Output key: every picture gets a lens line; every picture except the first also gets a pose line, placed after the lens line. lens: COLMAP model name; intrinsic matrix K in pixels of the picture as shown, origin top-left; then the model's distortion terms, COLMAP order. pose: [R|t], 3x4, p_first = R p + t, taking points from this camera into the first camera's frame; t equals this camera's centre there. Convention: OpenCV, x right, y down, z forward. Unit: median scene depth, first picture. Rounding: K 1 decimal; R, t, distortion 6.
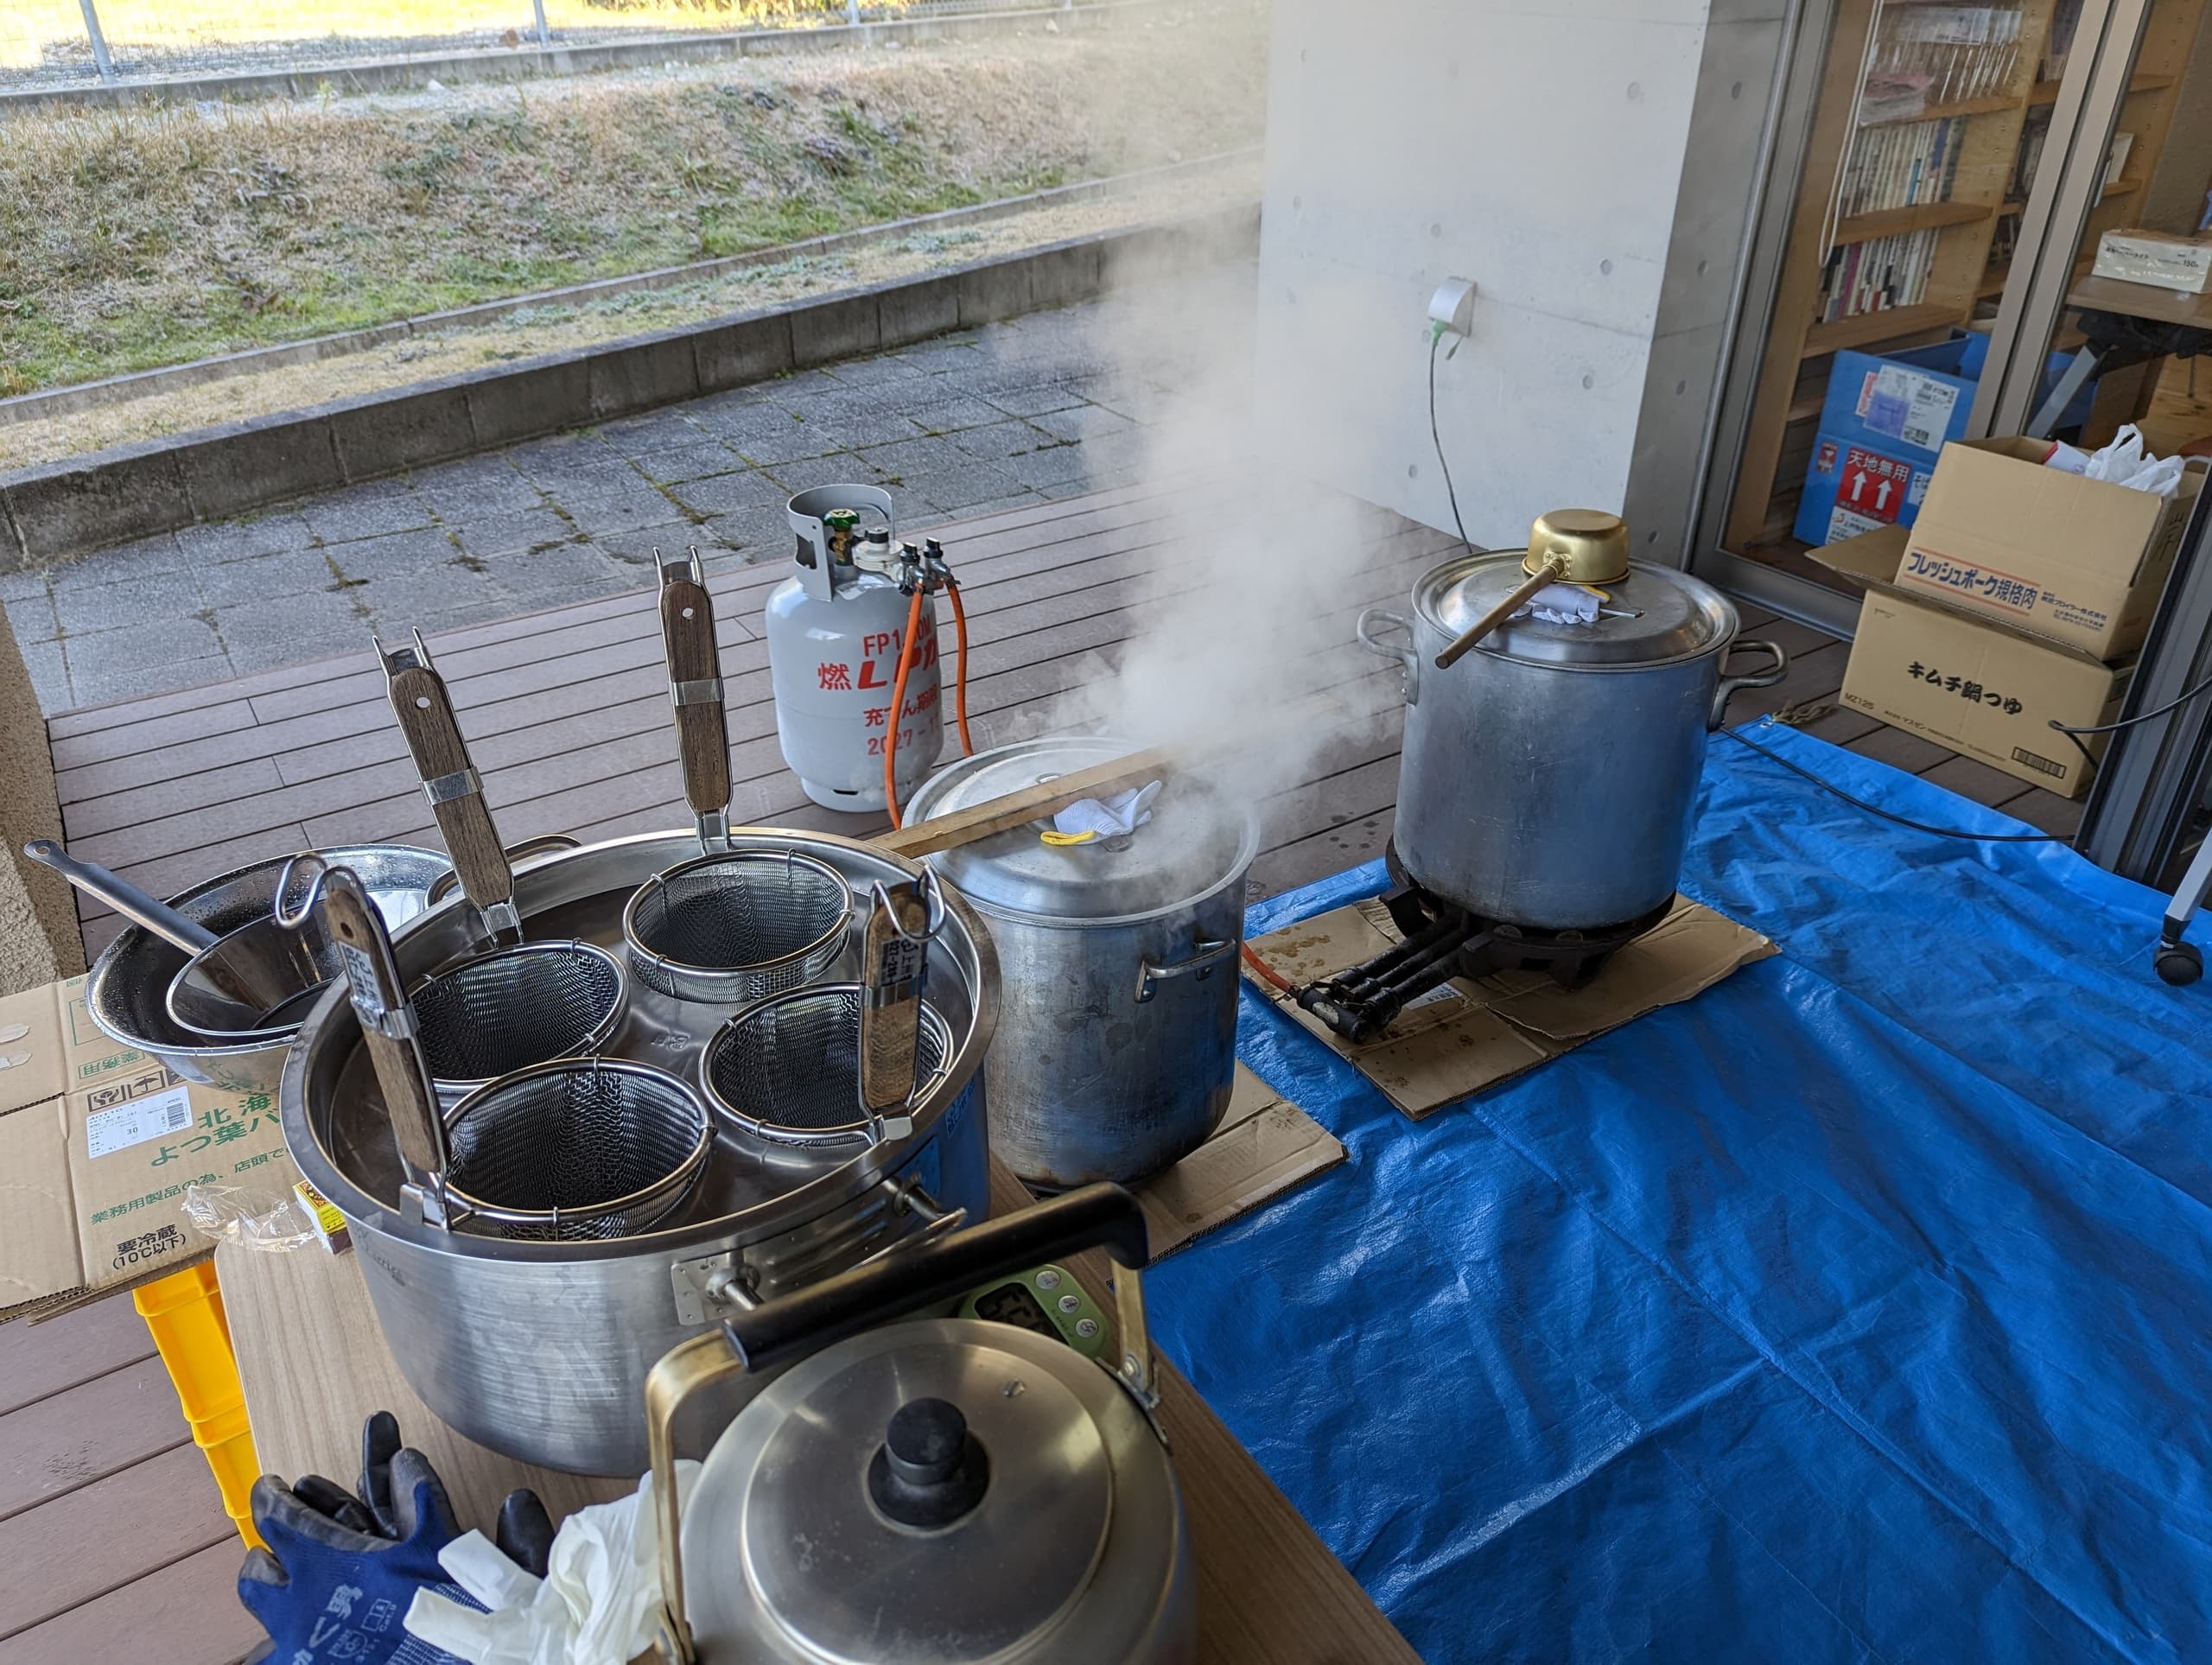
lens RADIAL K [[1568.3, 0, 1104.6], [0, 1568.3, 839.7], [0, 0, 1]] dist [0.086403, -0.071363]
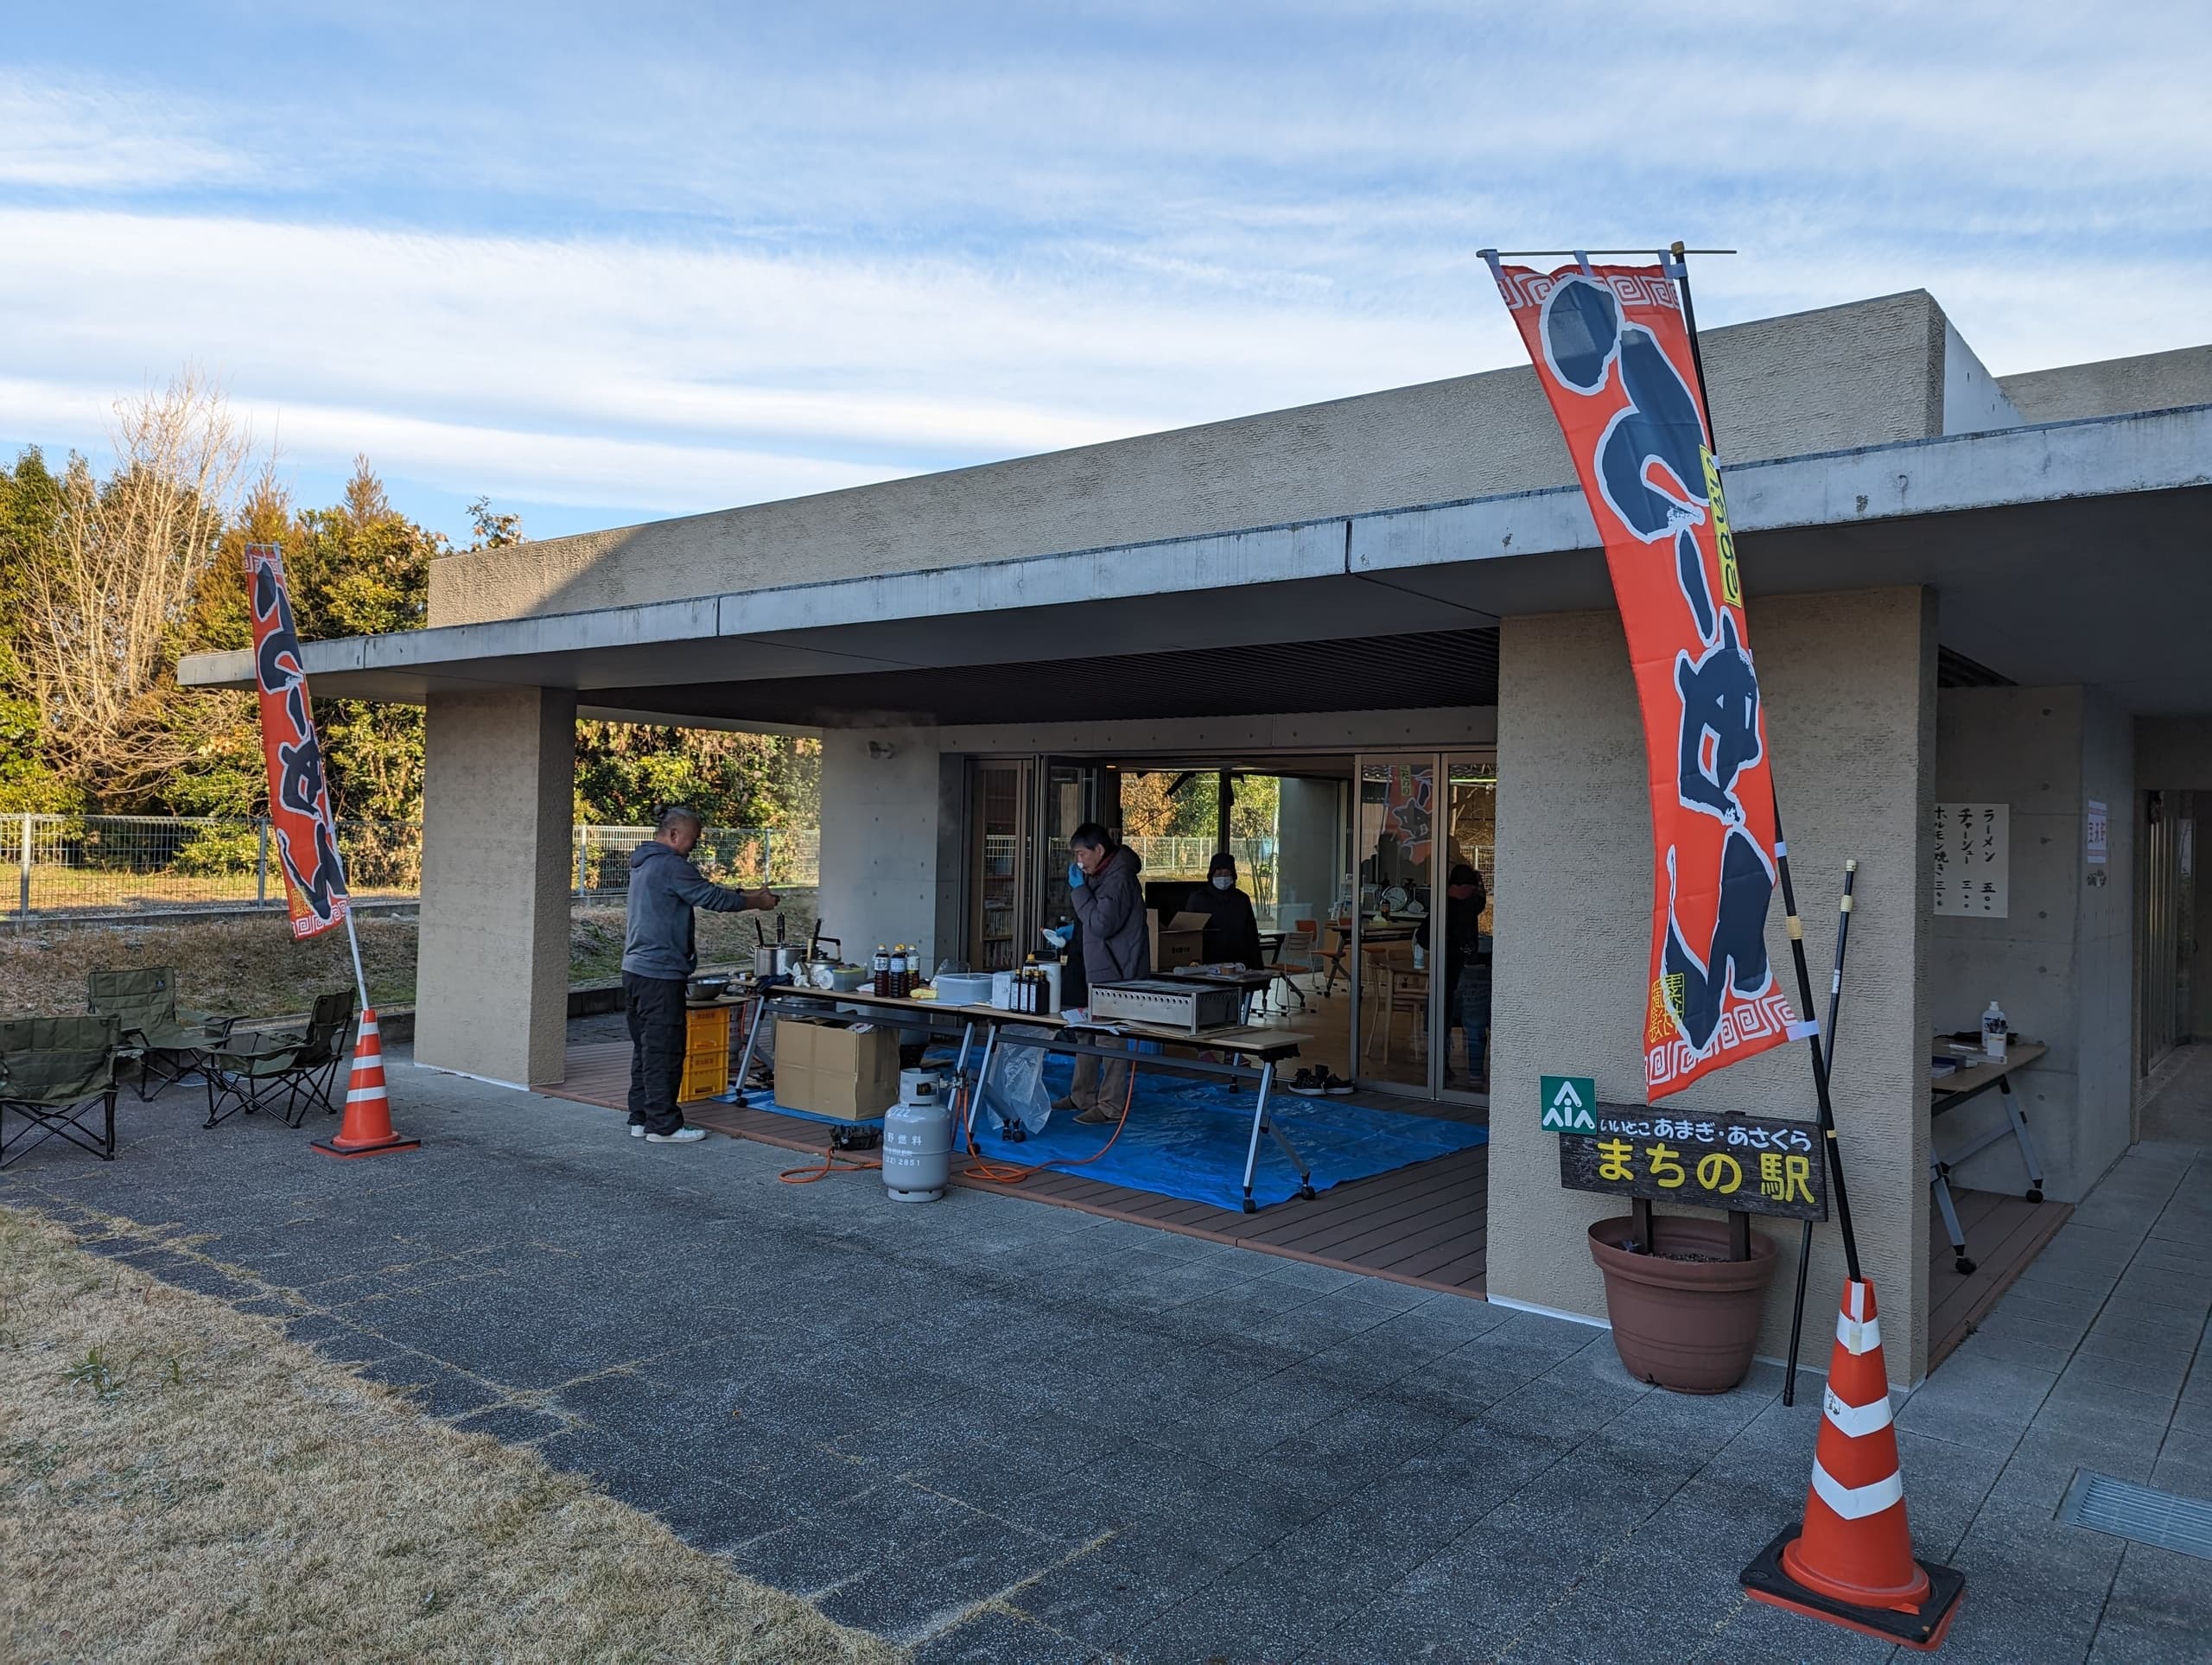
lens RADIAL K [[1535.4, 0, 1106.8], [0, 1535.4, 823.7], [0, 0, 1]] dist [0.100925, -0.097354]
pose [[0.949561, 0.038381, 0.311225, -0.214141], [0.128220, 0.858202, -0.497041, 0.675996], [-0.286171, 0.511876, 0.809993, -1.181285]]
